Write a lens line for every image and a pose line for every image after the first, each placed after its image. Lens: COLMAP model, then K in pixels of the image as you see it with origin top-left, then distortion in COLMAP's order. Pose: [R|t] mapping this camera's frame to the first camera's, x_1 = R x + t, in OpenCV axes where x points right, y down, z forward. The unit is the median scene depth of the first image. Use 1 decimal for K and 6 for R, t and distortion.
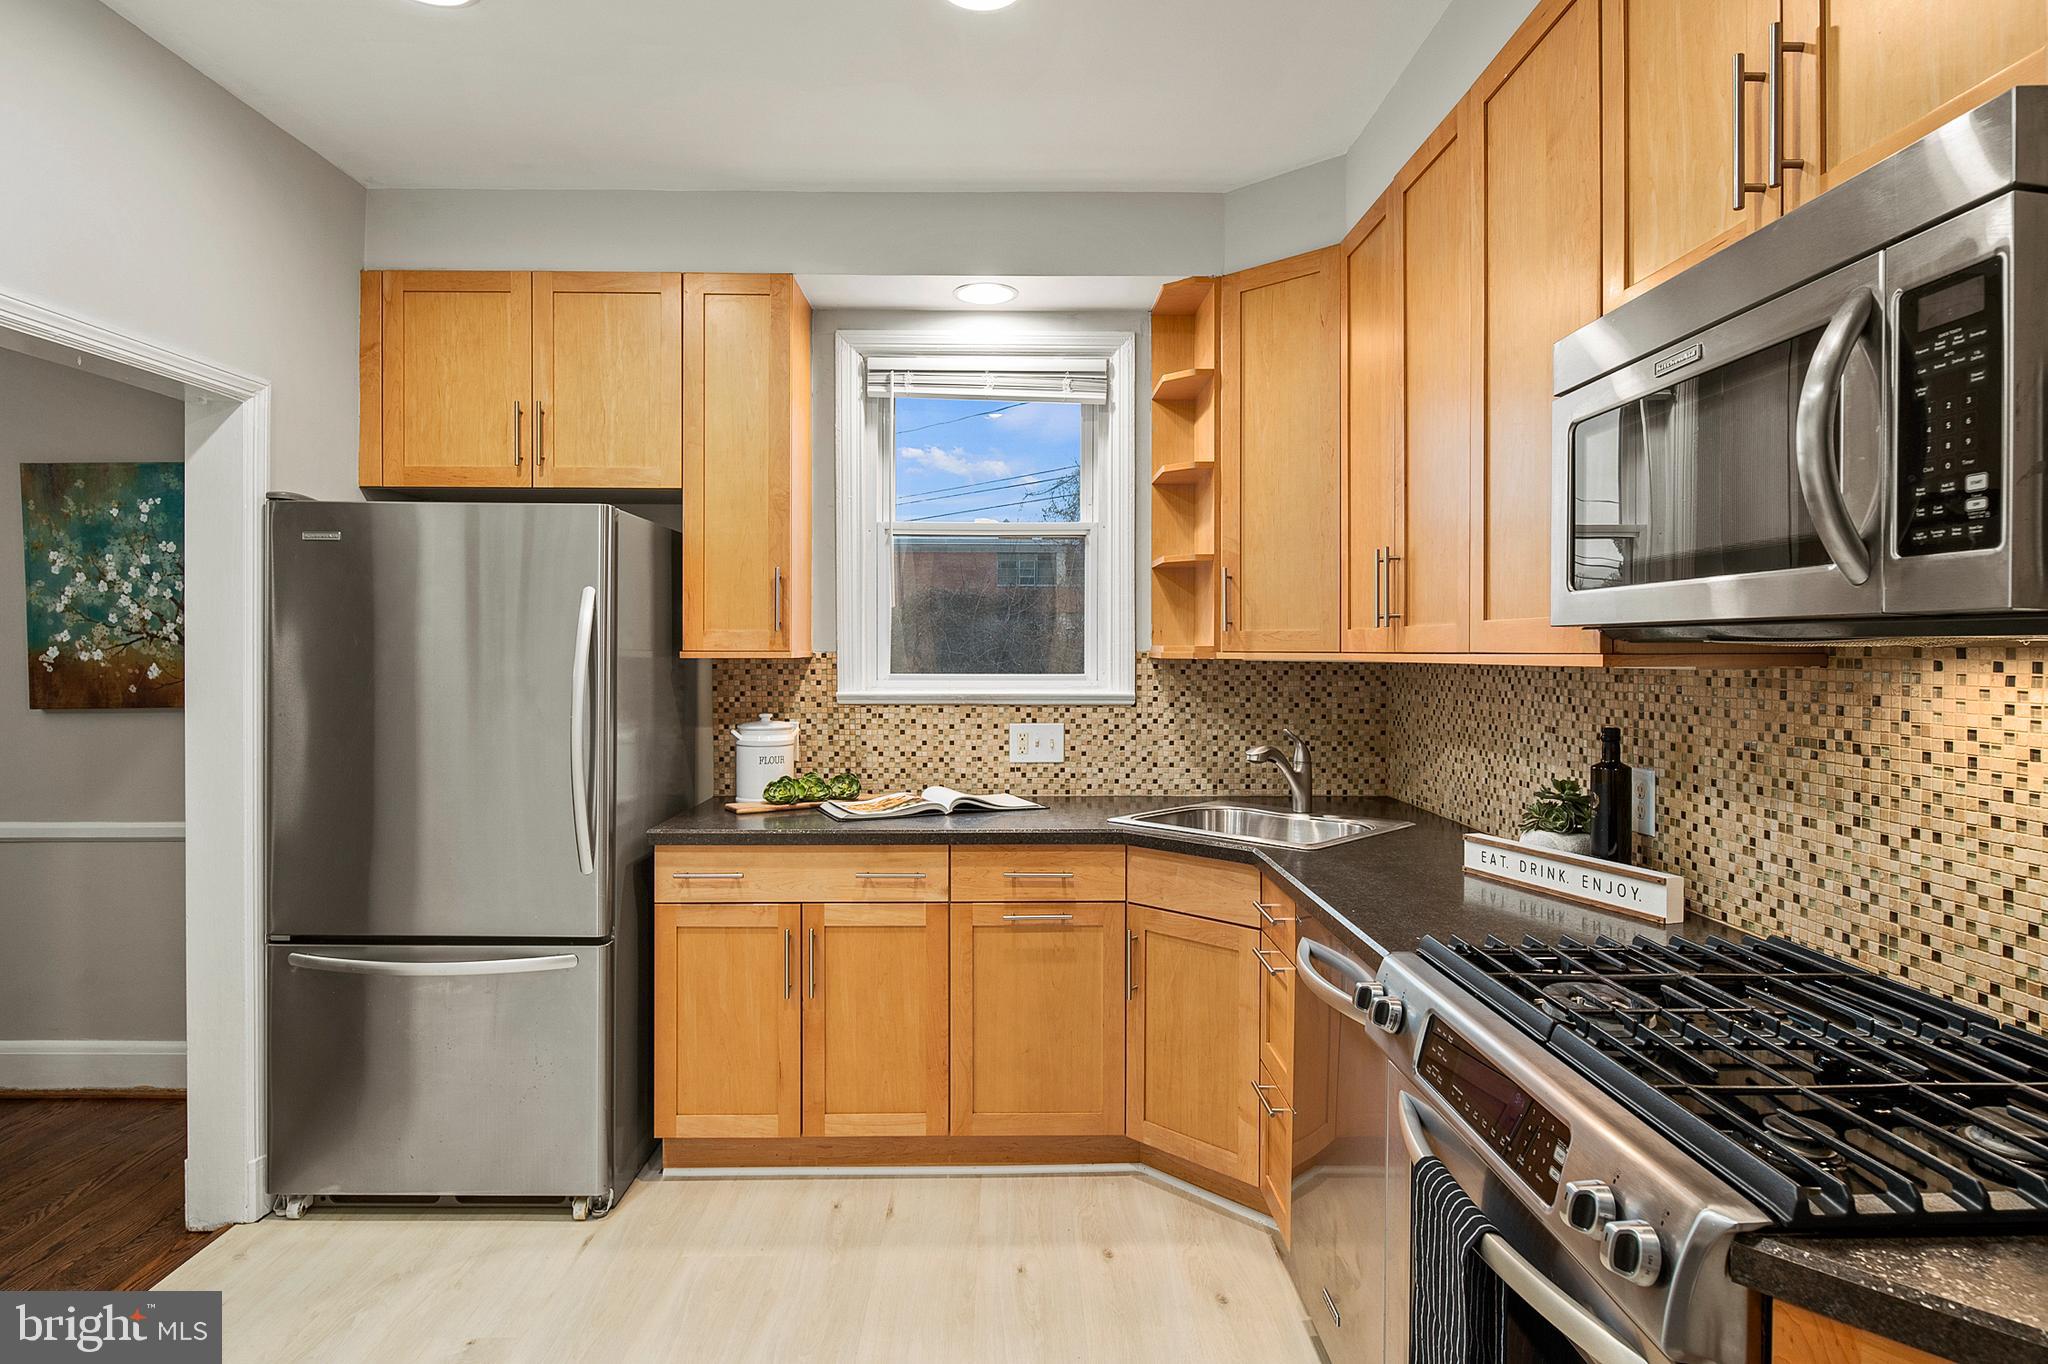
lens RADIAL K [[1114.4, 0, 1025.0], [0, 1114.4, 645.5], [0, 0, 1]] dist [0.003172, -0.002240]
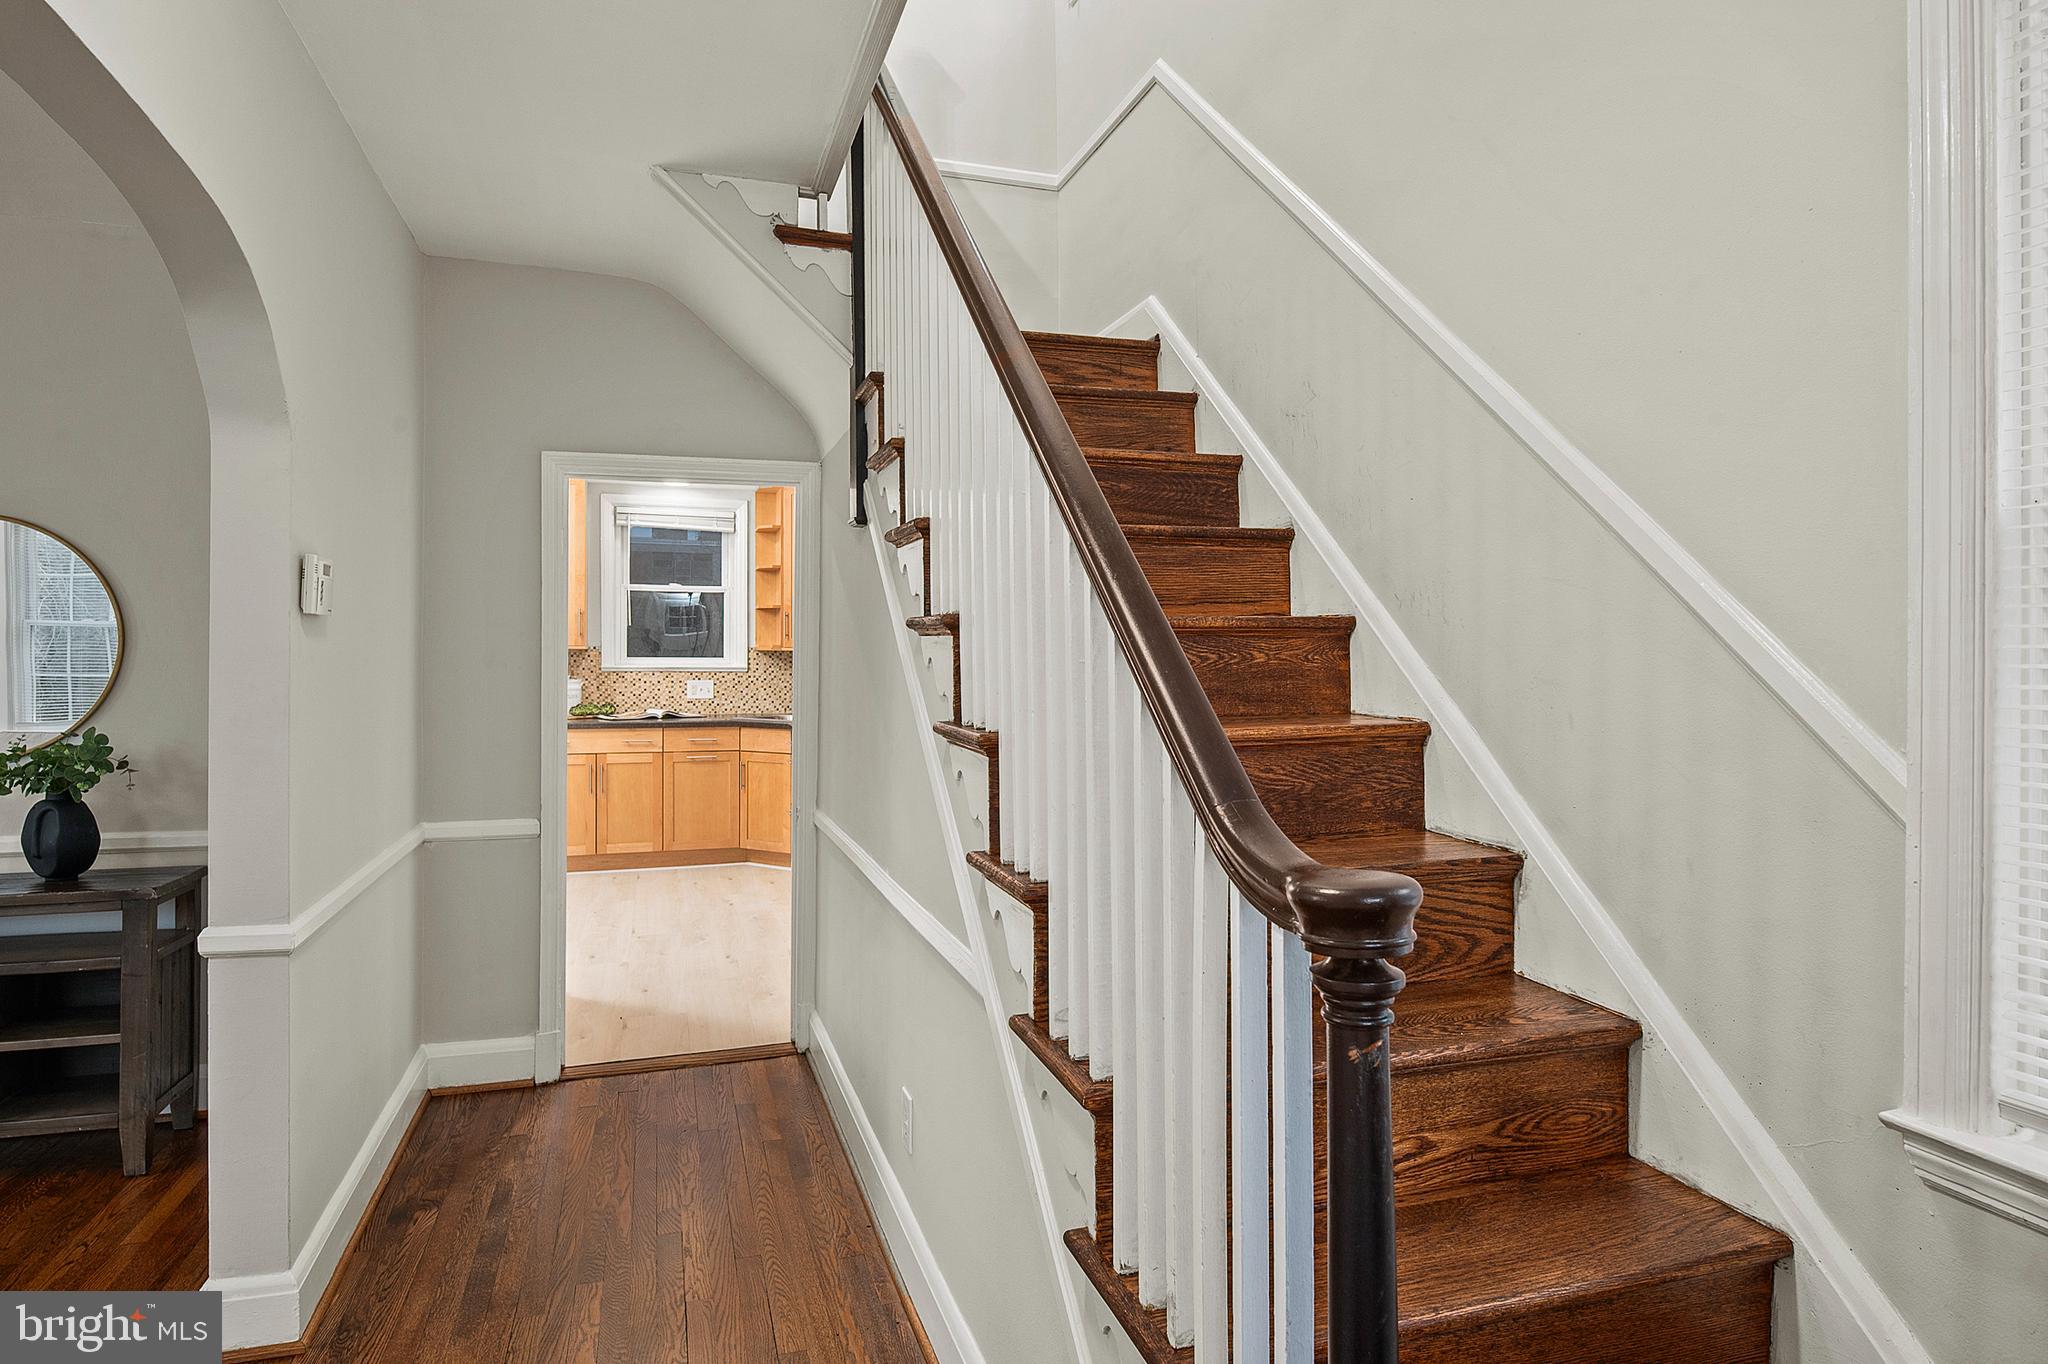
lens RADIAL K [[1114.4, 0, 1018.7], [0, 1114.4, 663.5], [0, 0, 1]] dist [0.003172, -0.002240]
pose [[0.955366, -0.000547, 0.295426, -0.042662], [-0.002819, 0.999936, 0.010966, 0.014197], [-0.295413, -0.011309, 0.955303, -1.381769]]
